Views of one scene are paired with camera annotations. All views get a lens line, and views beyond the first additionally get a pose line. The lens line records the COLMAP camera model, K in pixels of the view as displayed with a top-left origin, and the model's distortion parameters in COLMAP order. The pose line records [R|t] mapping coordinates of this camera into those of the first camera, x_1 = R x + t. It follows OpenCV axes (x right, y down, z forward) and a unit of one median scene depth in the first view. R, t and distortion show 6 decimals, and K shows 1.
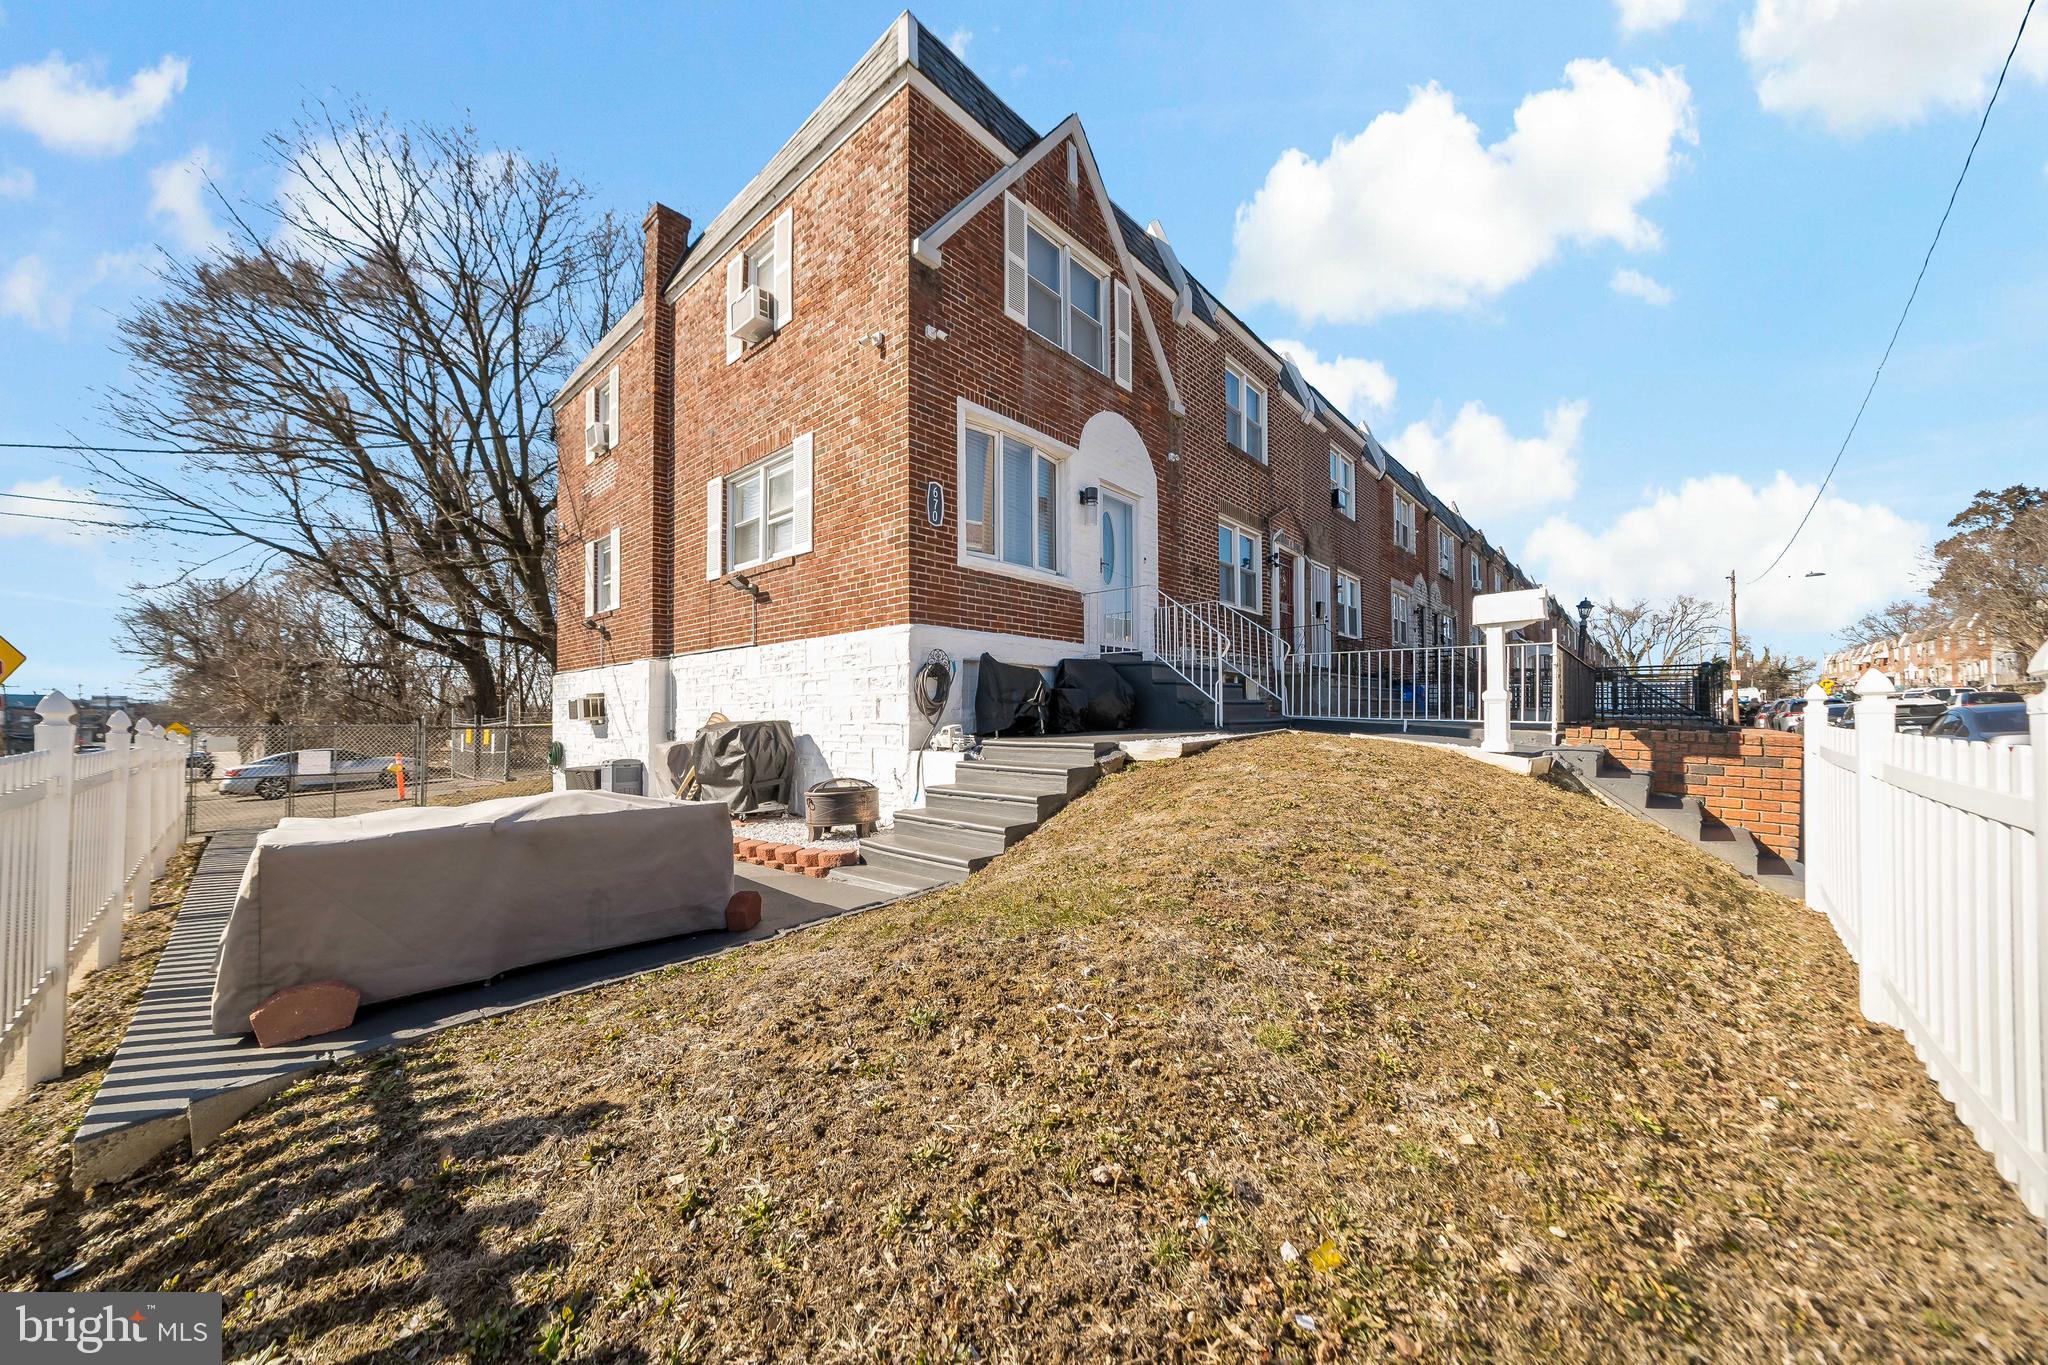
lens RADIAL K [[684.1, 0, 1017.2], [0, 684.1, 694.0], [0, 0, 1]] dist [-0.006275, -0.000130]
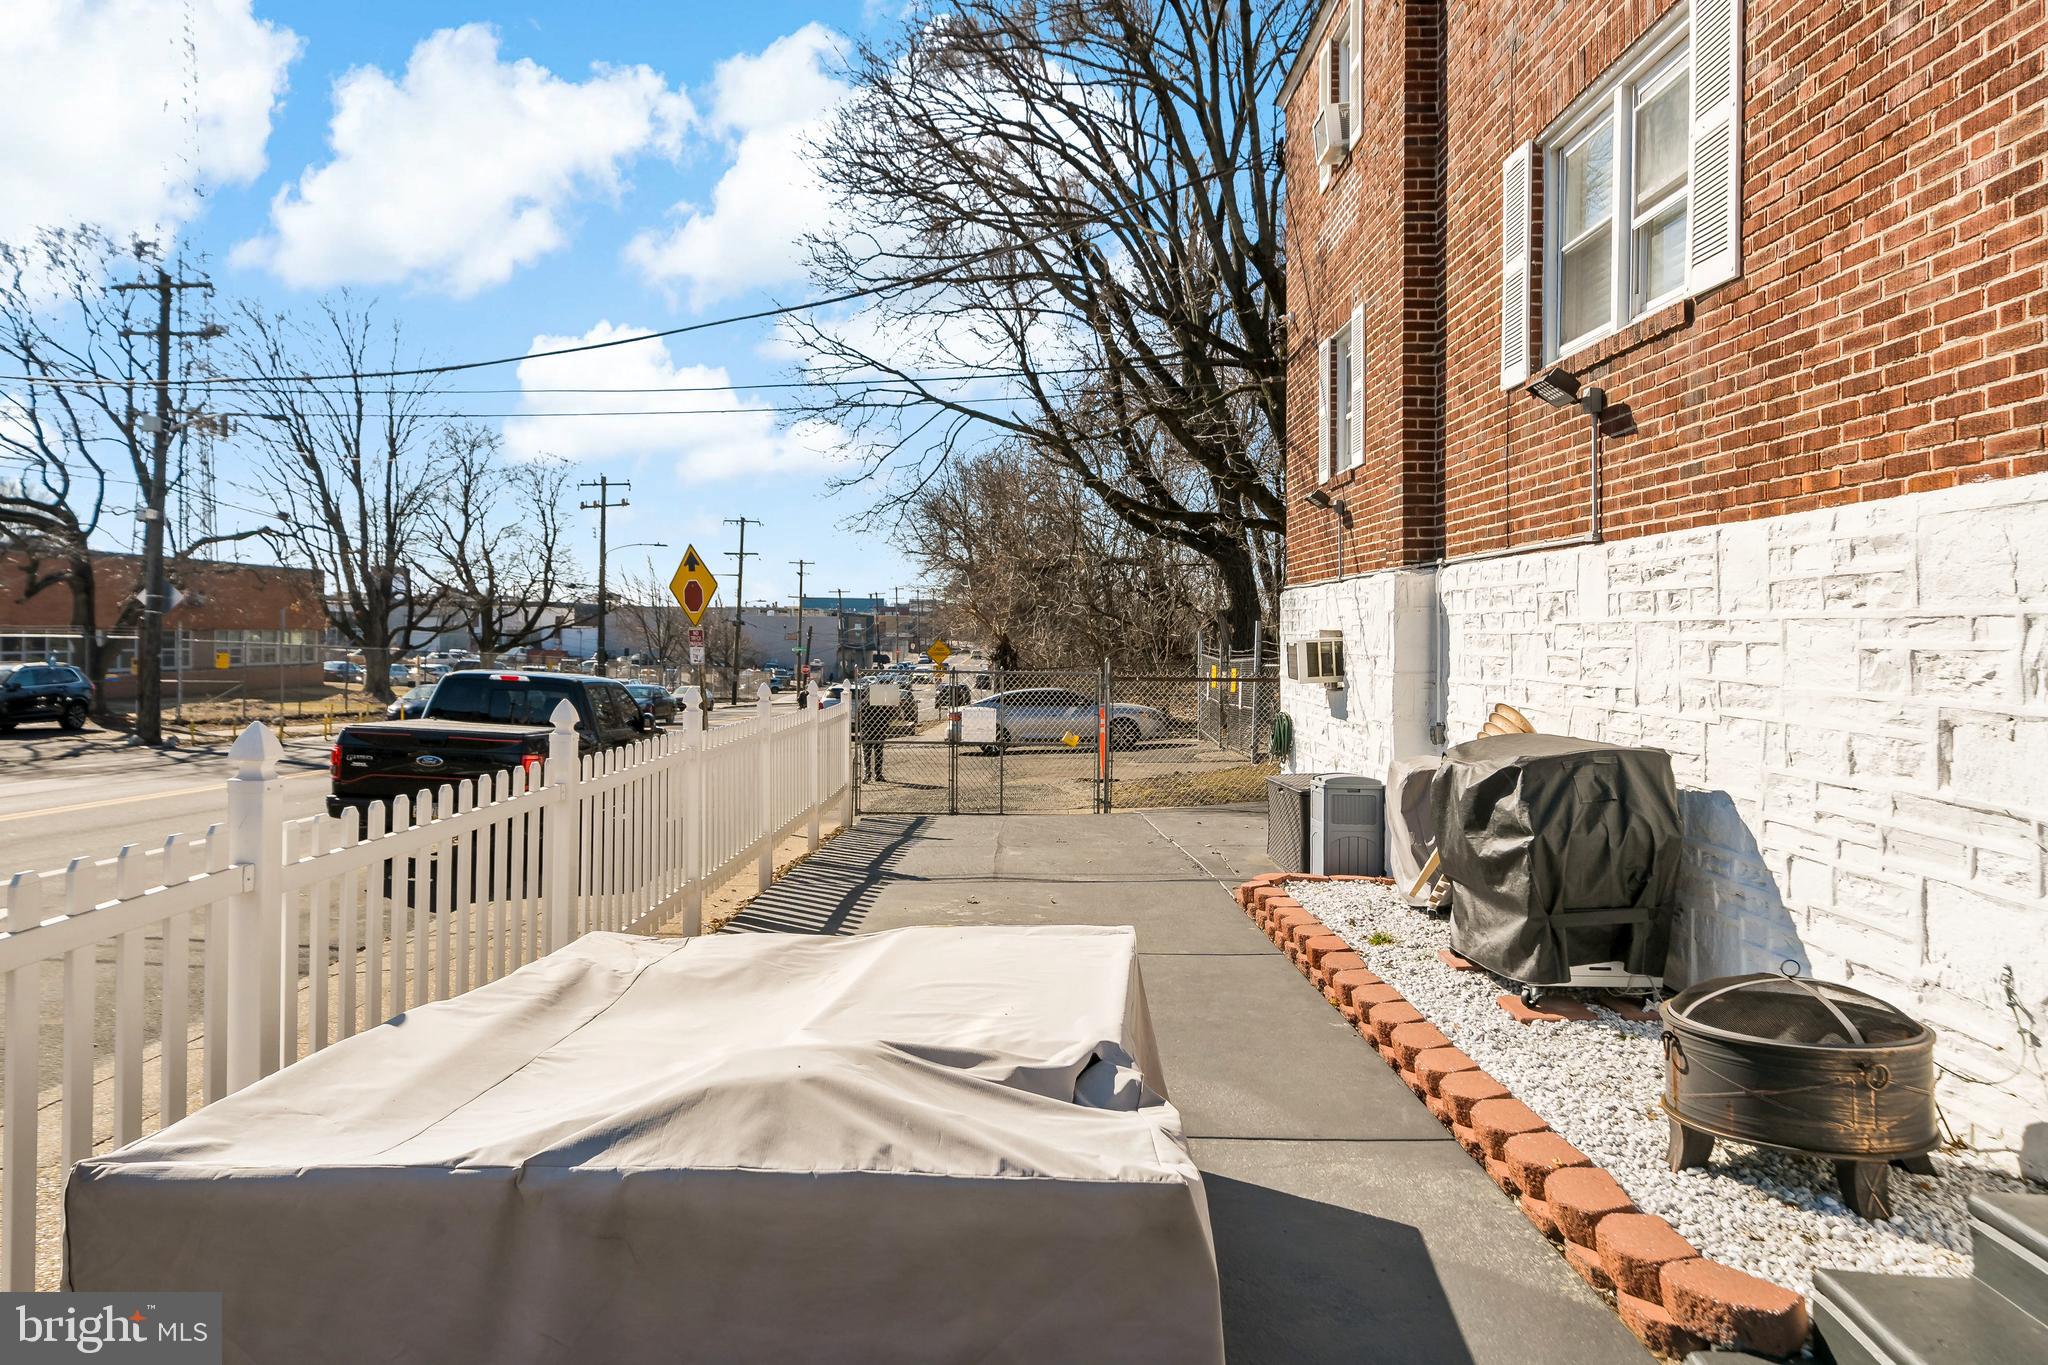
lens RADIAL K [[1329.5, 0, 977.3], [0, 1329.5, 614.0], [0, 0, 1]] dist [0.002856, 0.003661]
pose [[0.638299, 0.007618, -0.769751, -0.015711], [-0.000023, 0.999951, 0.009878, -0.033909], [0.769789, -0.006287, 0.638268, 0.209894]]
